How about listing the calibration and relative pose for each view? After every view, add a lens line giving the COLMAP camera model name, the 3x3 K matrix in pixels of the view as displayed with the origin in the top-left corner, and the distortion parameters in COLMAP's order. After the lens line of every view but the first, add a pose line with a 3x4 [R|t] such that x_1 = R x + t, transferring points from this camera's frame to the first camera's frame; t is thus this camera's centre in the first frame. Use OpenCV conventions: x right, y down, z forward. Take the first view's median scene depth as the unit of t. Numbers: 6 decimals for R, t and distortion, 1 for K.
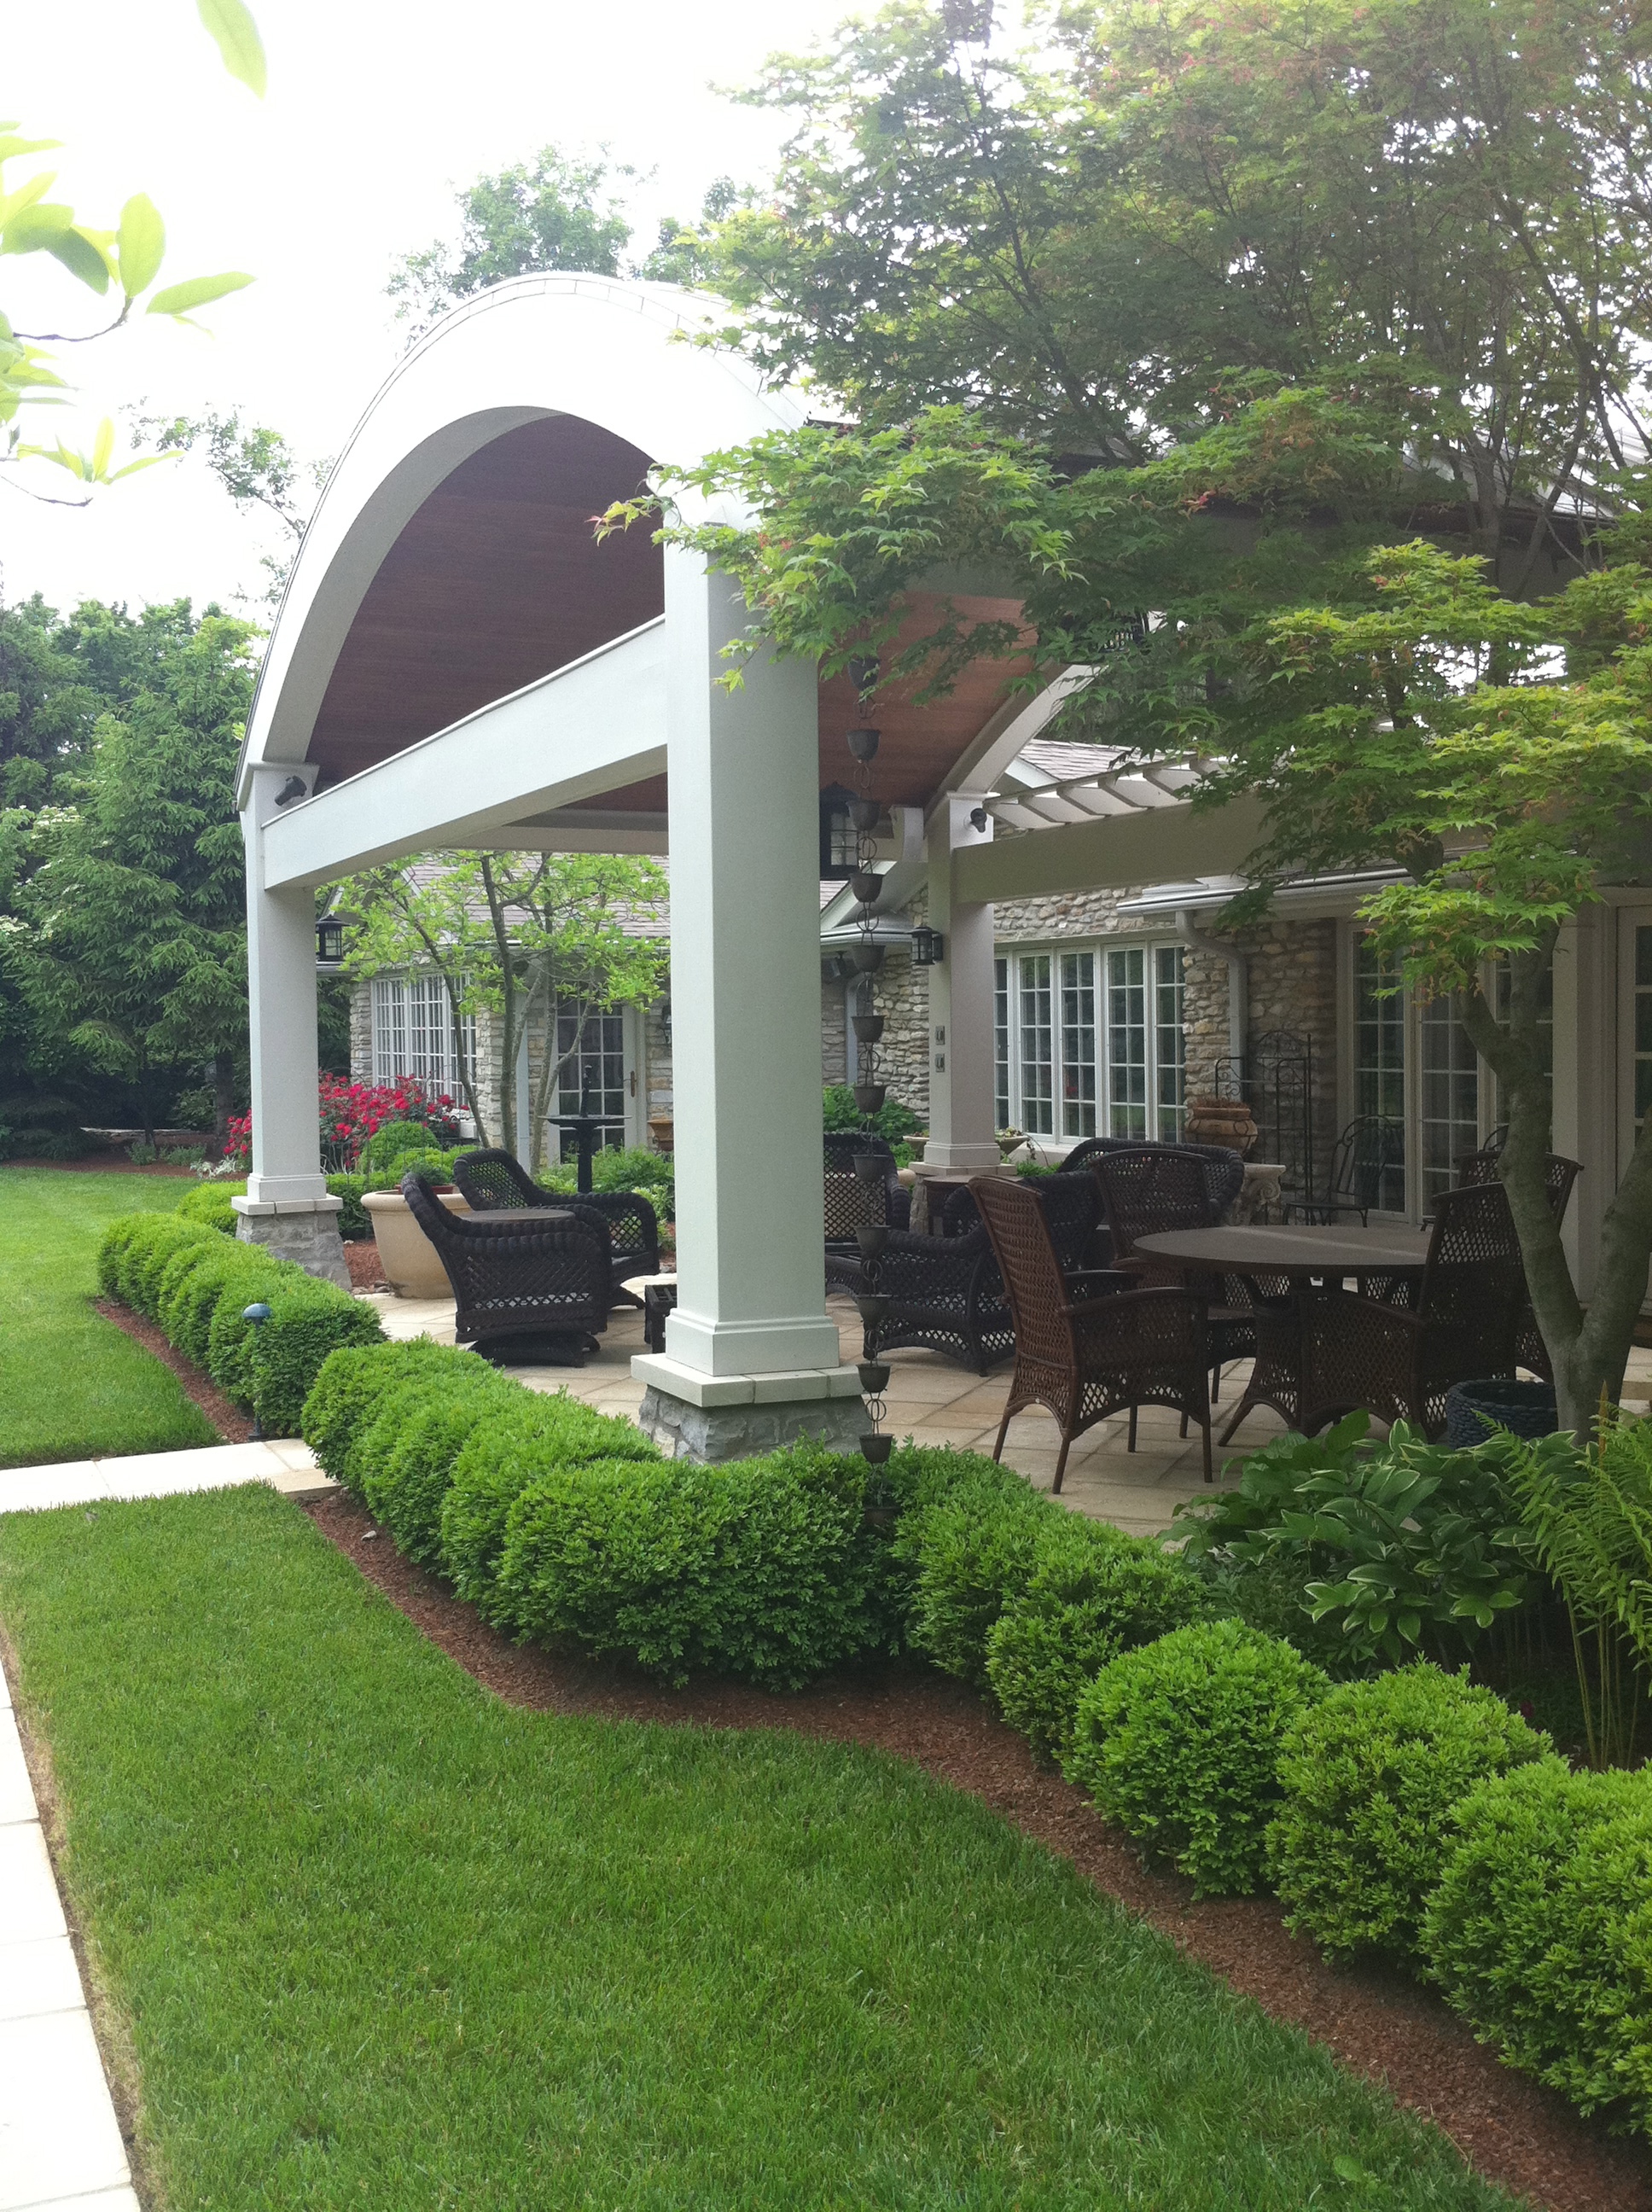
lens RADIAL K [[2047.0, 0, 826.0], [0, 2047.0, 1106.0], [0, 0, 1]] dist [0.049138, -0.132842]
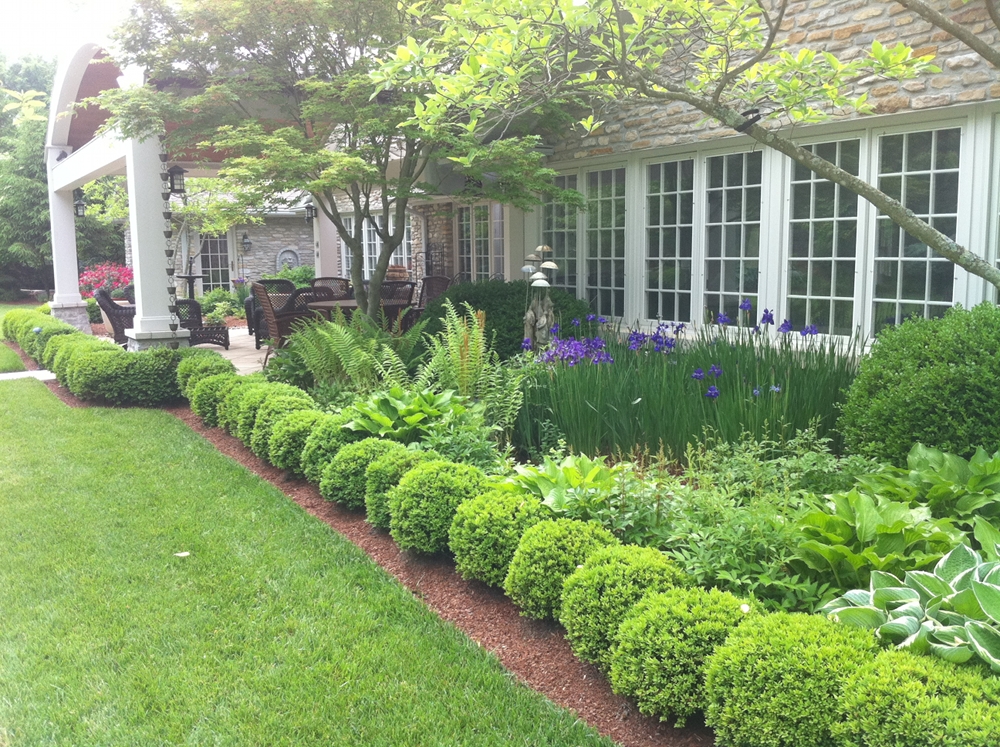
lens RADIAL K [[925.4, 0, 500.0], [0, 925.4, 373.5], [0, 0, 1]] dist [0.049138, -0.132842]
pose [[0.994144, -0.017707, 0.106604, 0.189892], [0.007464, 0.995379, 0.095731, 0.024242], [-0.107807, -0.094375, 0.989682, -0.338868]]
